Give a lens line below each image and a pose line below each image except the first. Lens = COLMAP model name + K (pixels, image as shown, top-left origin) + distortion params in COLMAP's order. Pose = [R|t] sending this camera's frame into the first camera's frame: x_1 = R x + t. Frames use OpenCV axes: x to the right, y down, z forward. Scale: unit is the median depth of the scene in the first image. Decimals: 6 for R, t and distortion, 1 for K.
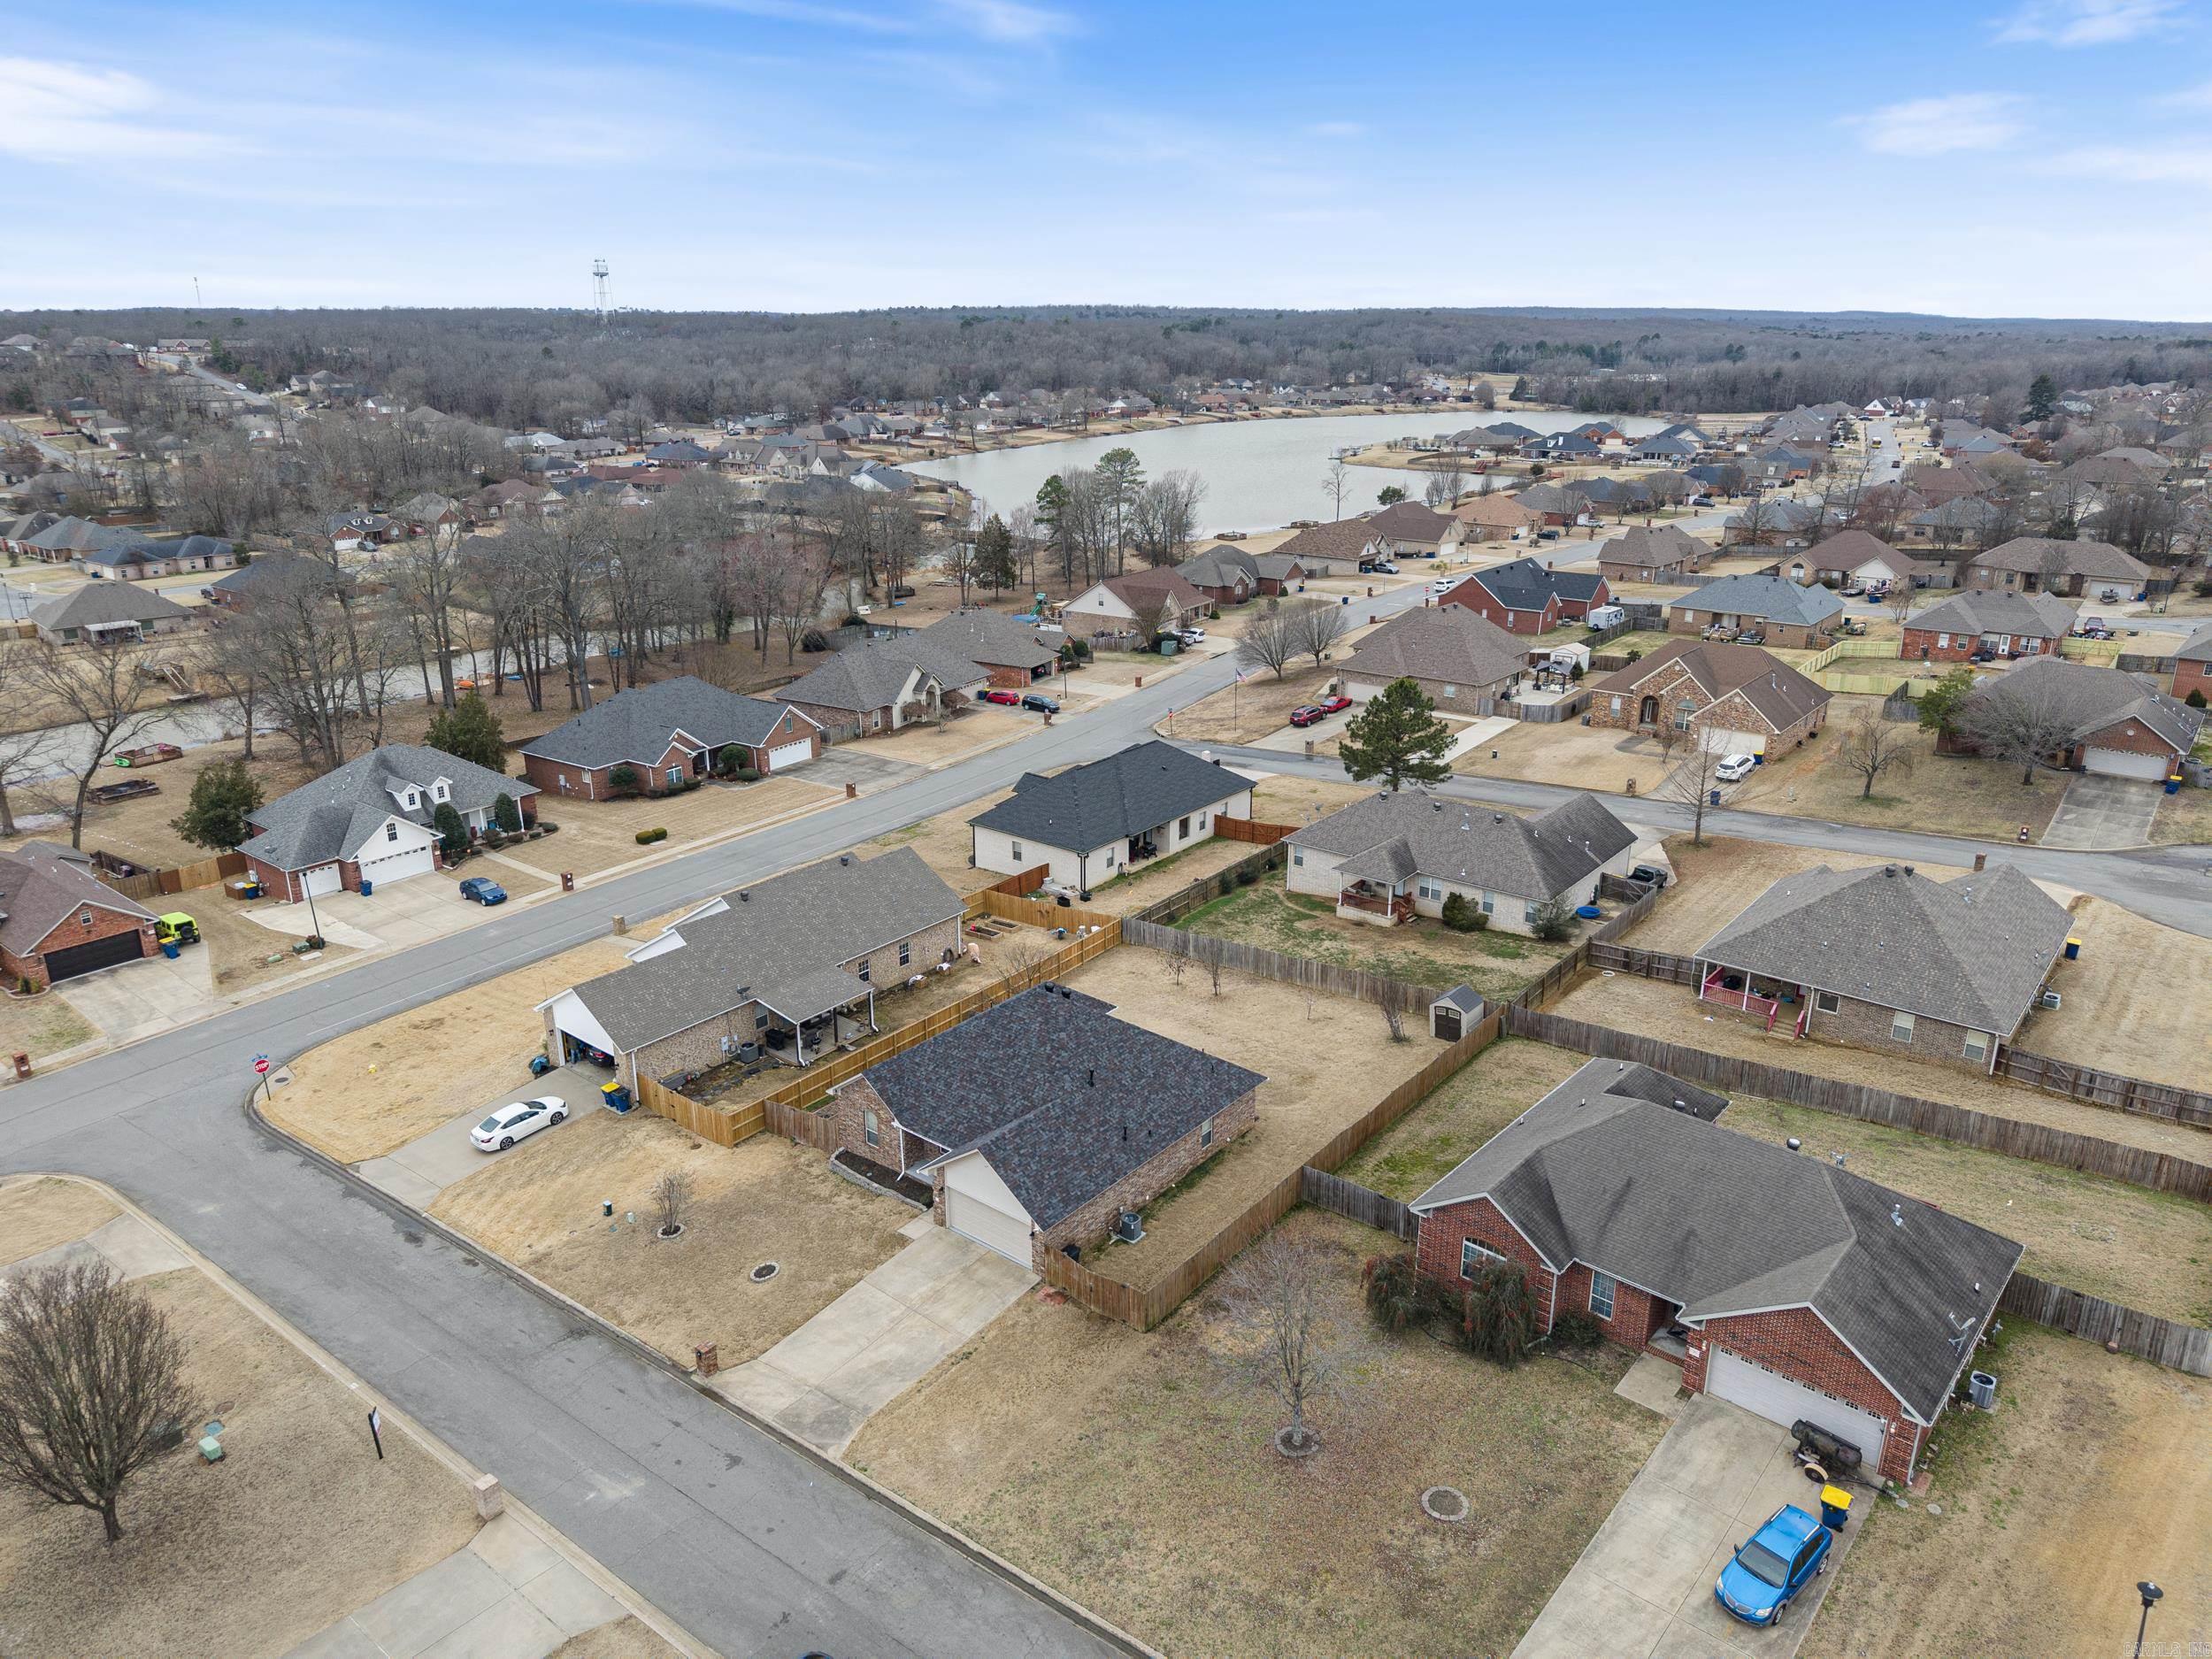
lens RADIAL K [[1474.9, 0, 1106.0], [0, 1474.9, 829.5], [0, 0, 1]] dist [0.087122, -0.126699]
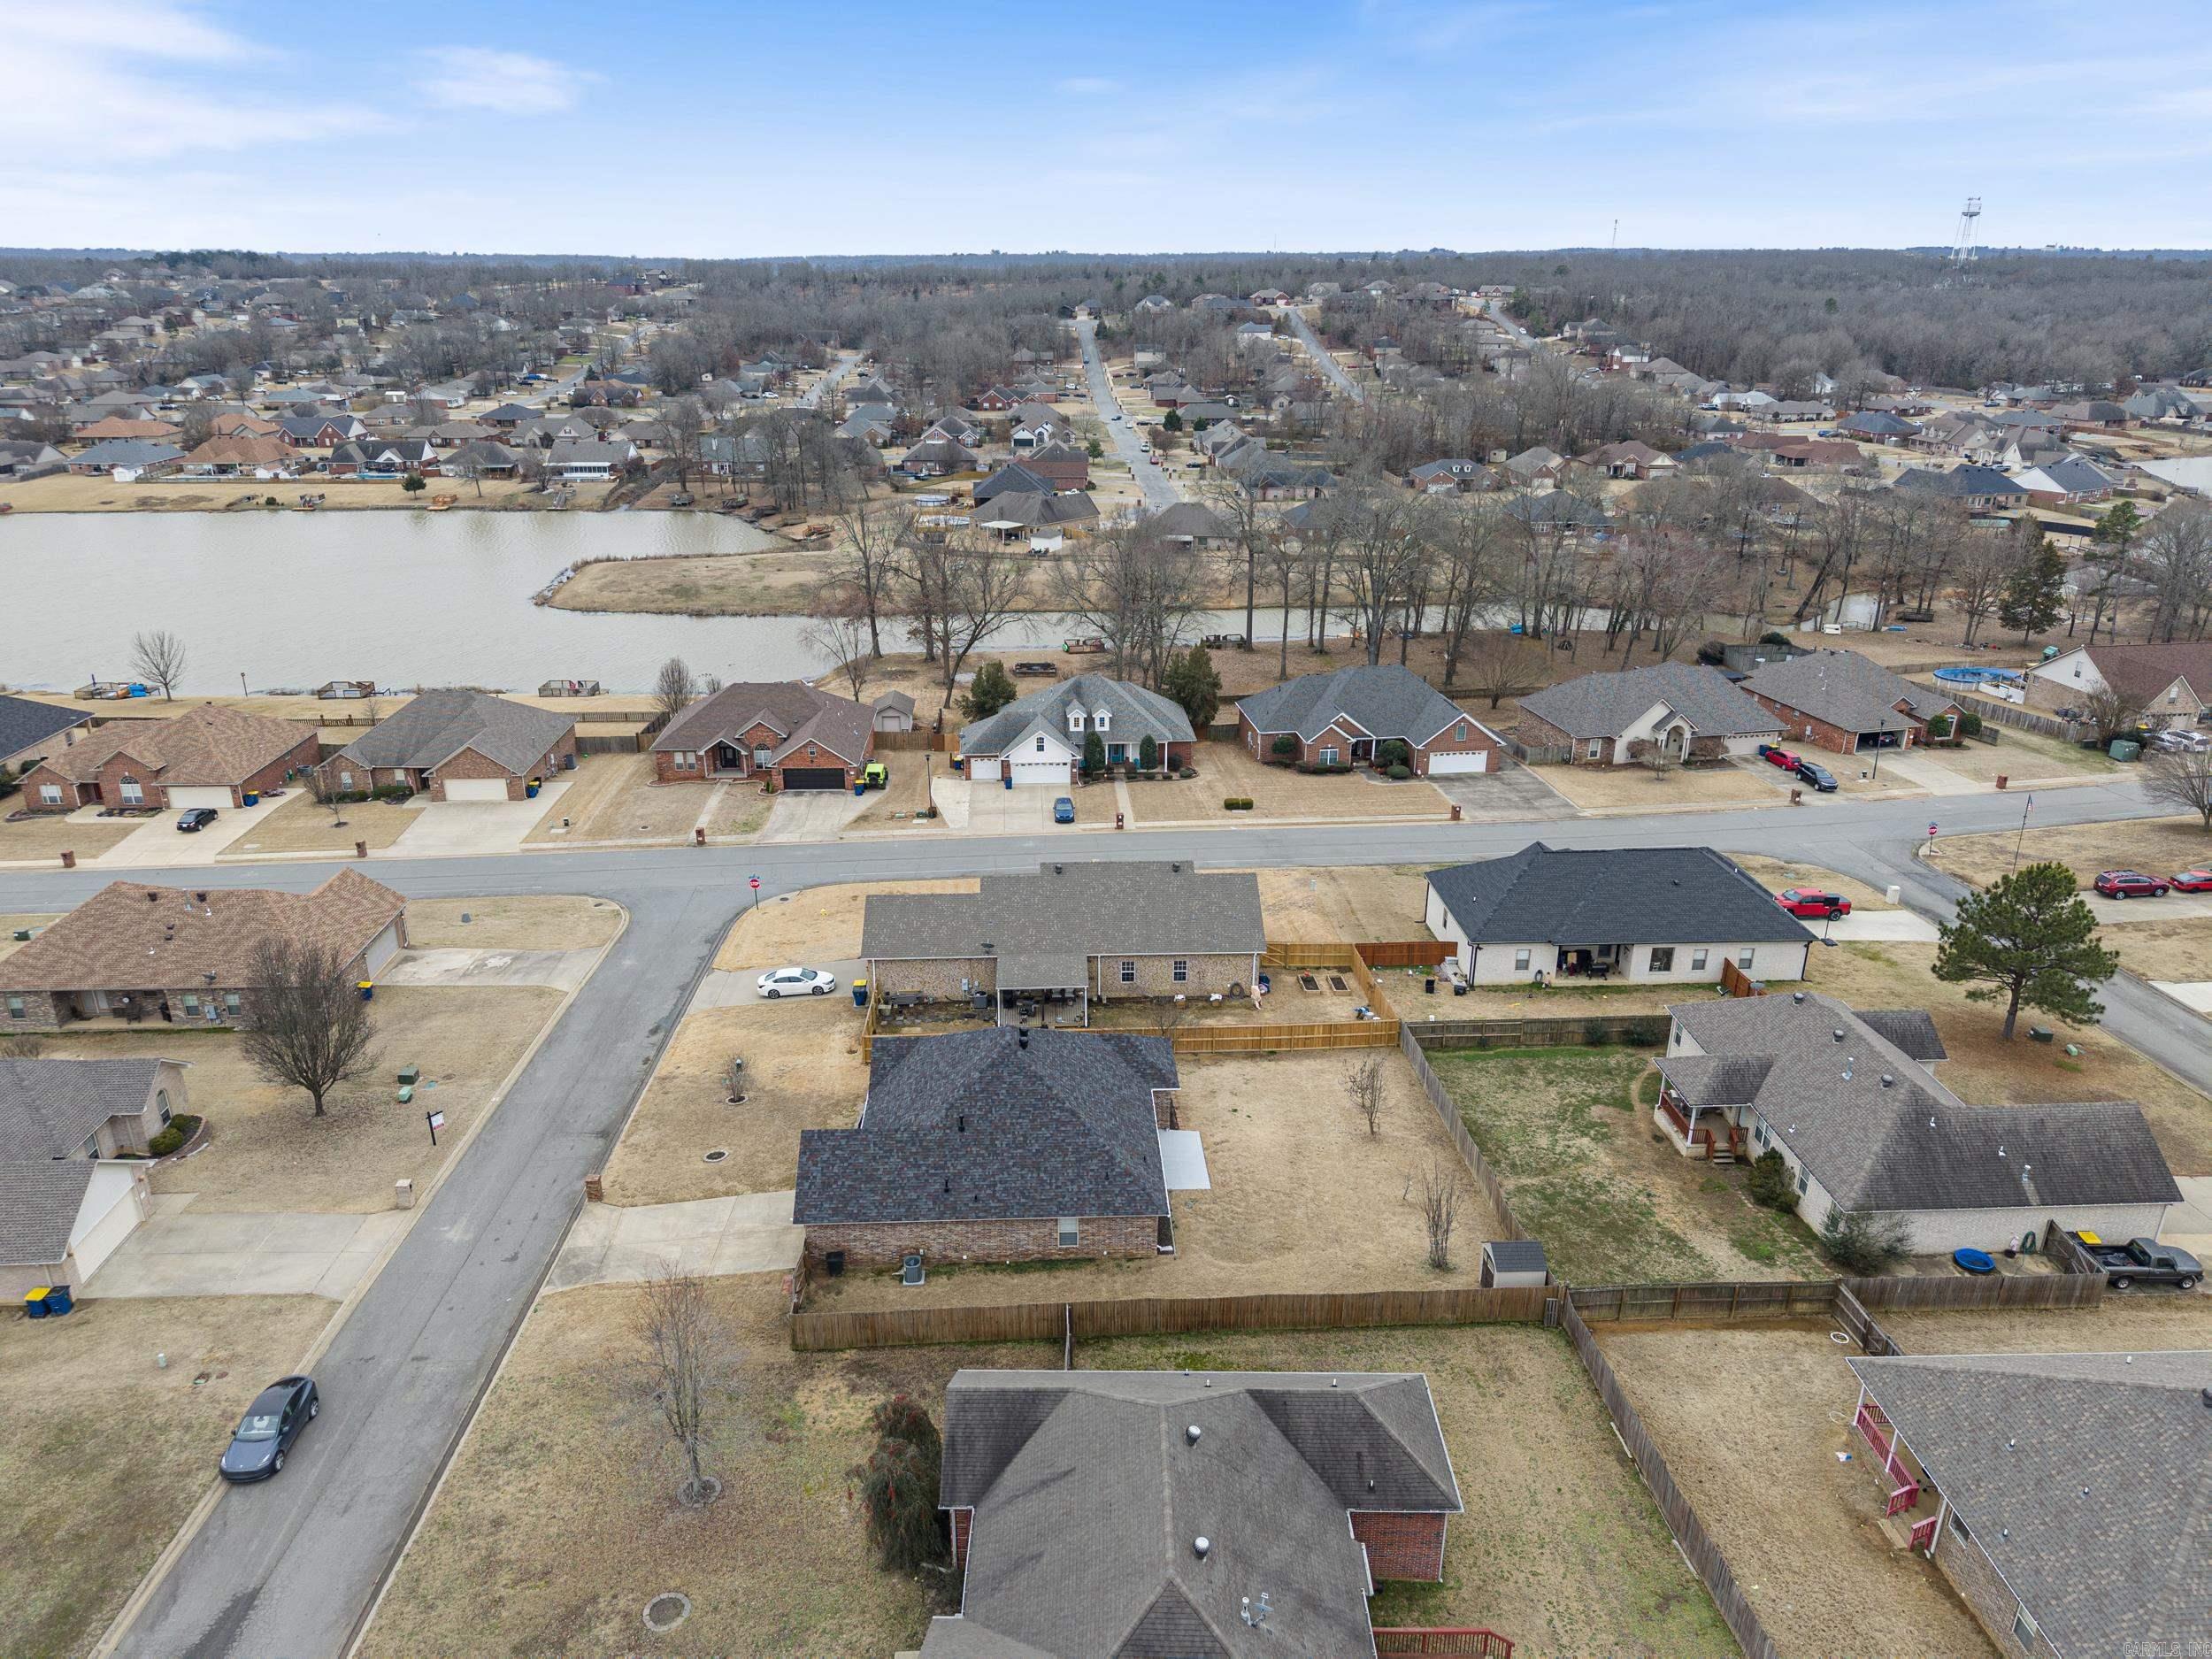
lens RADIAL K [[1474.9, 0, 1106.0], [0, 1474.9, 829.5], [0, 0, 1]] dist [0.087122, -0.126699]
pose [[0.665151, 0.271911, -0.695441, 0.414153], [-0.245871, 0.959159, 0.139861, -0.112966], [0.705069, 0.077960, 0.704840, 0.193476]]
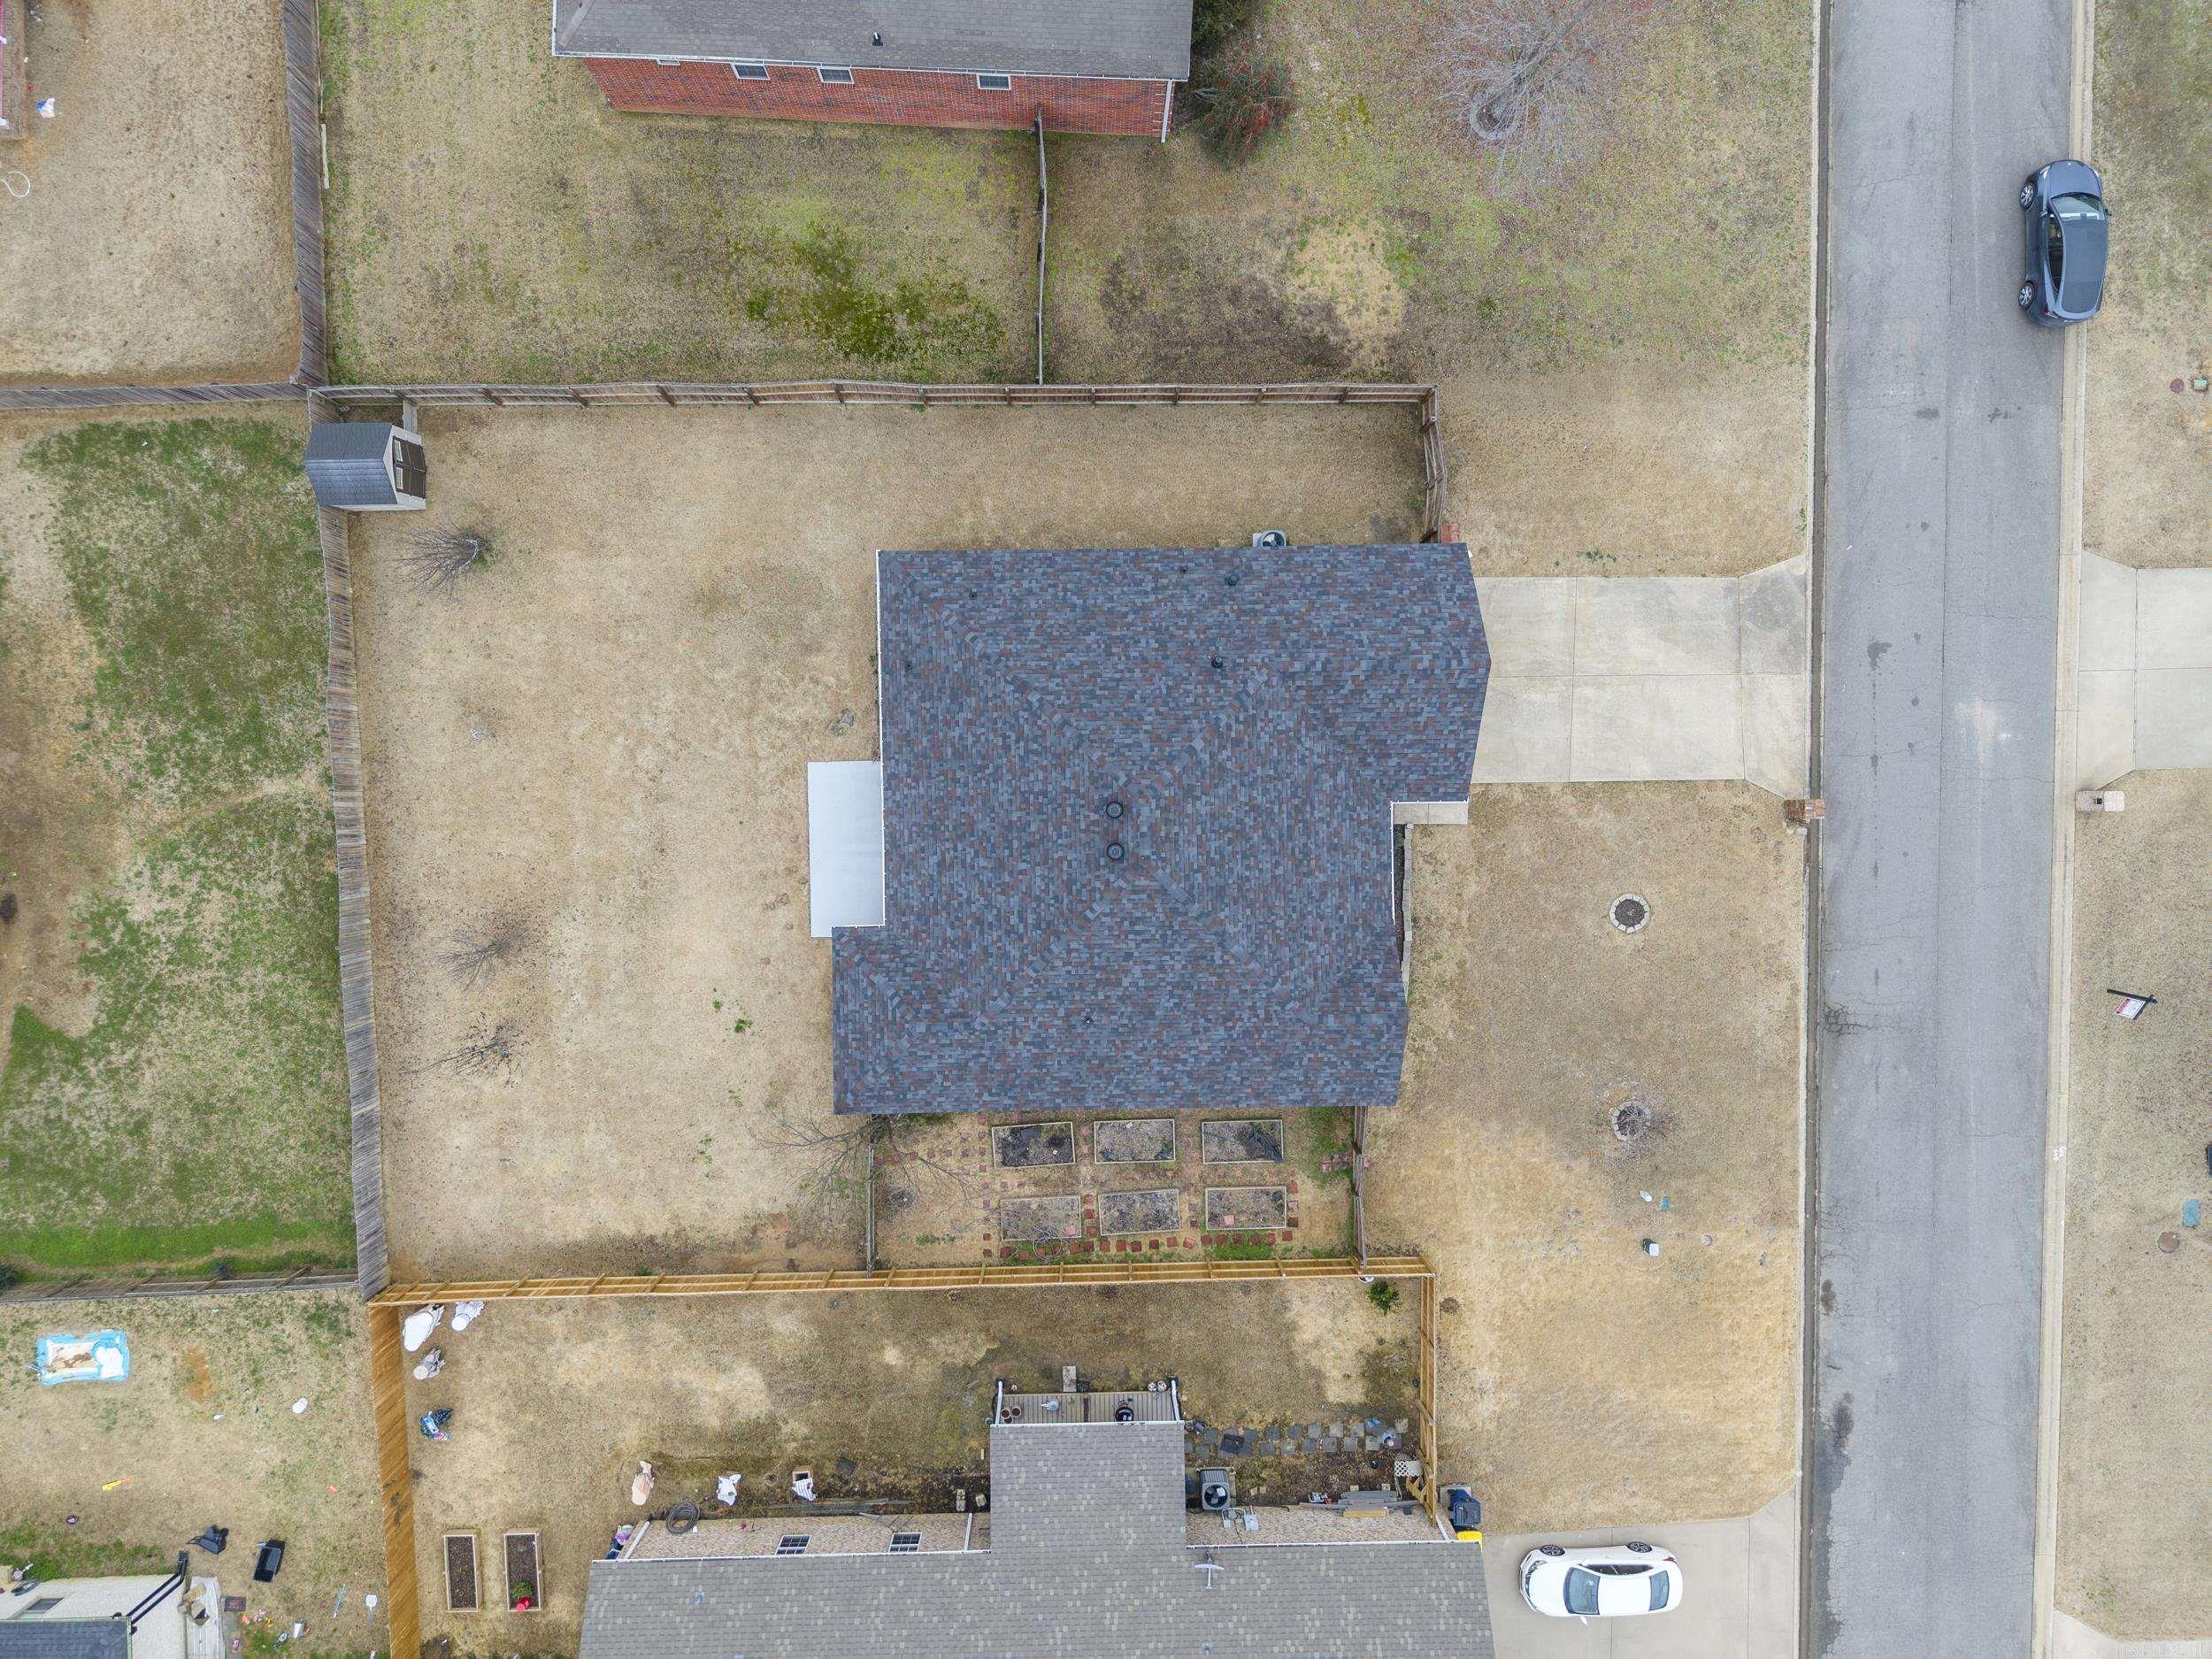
lens RADIAL K [[1471.3, 0, 1106.0], [0, 1471.3, 829.5], [0, 0, 1]] dist [0.052381, -0.062429]
pose [[-0.640955, -0.767503, -0.010752, -0.015333], [0.235280, -0.209781, 0.949018, -0.240552], [-0.730630, 0.605748, 0.315038, 0.515716]]
